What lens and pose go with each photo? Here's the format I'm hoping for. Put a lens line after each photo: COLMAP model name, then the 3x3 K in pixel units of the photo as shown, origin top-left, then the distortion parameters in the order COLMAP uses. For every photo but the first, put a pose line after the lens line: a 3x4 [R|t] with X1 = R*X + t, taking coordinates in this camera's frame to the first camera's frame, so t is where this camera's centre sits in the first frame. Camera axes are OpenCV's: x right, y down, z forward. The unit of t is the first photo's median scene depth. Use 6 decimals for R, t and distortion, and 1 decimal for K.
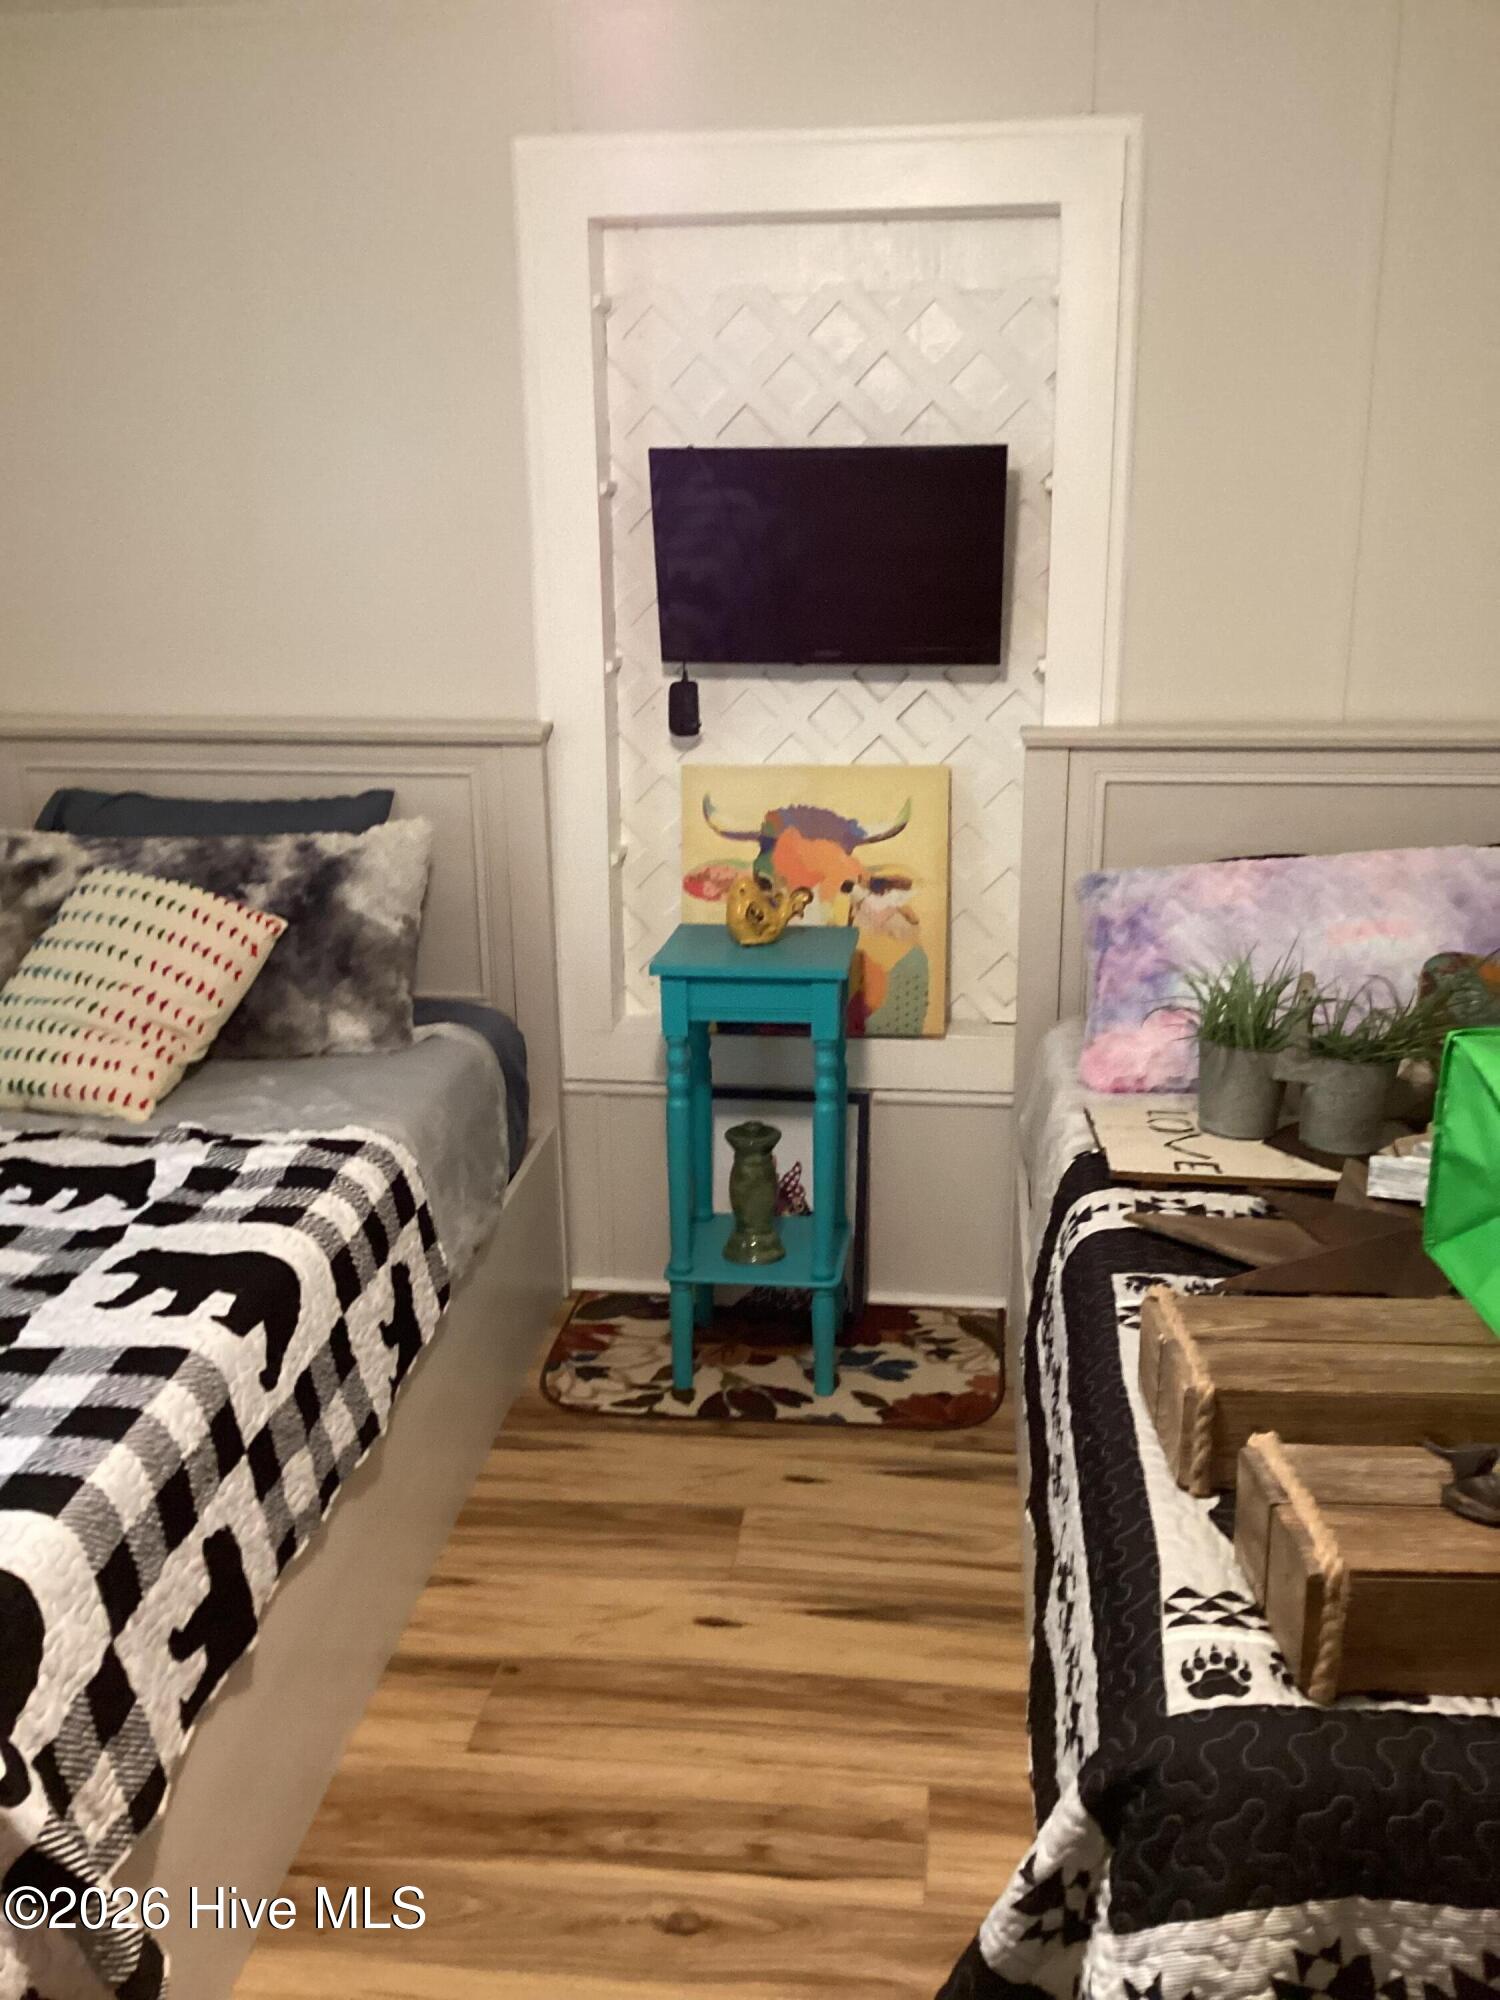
lens RADIAL K [[1806.1, 0, 748.8], [0, 1806.1, 978.4], [0, 0, 1]] dist [0.115359, -0.188776]
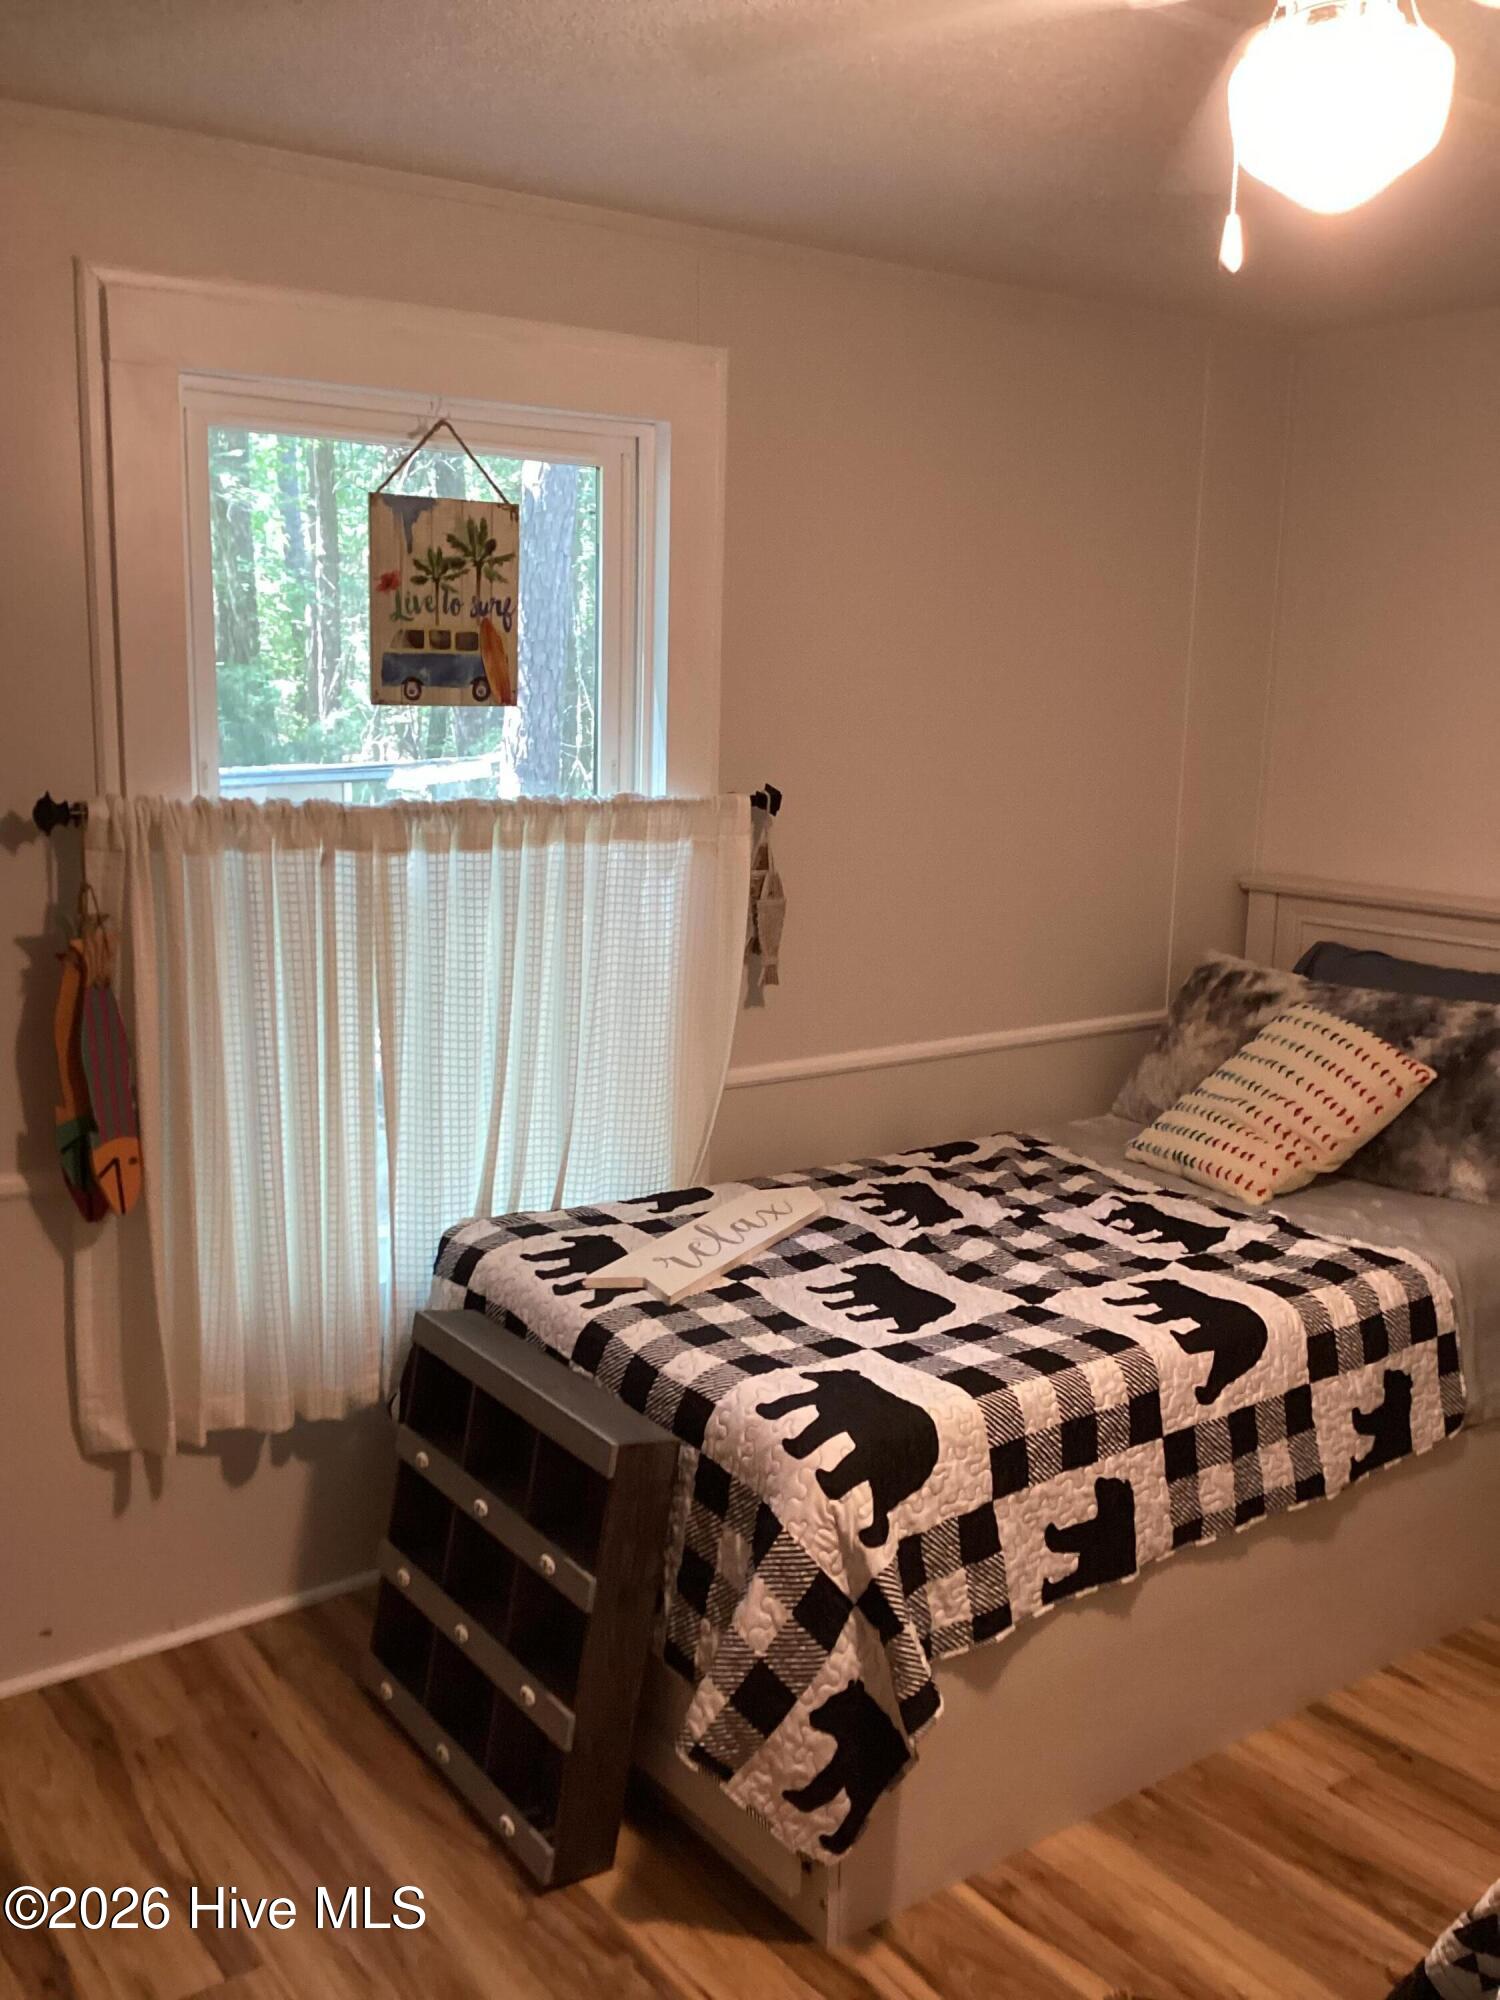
lens RADIAL K [[1806.1, 0, 748.8], [0, 1806.1, 978.4], [0, 0, 1]] dist [0.115359, -0.188776]
pose [[0.670313, 0.137631, -0.729204, 0.336616], [-0.211536, 0.977319, -0.009992, 0.015420], [0.711290, 0.160950, 0.684224, -0.106220]]
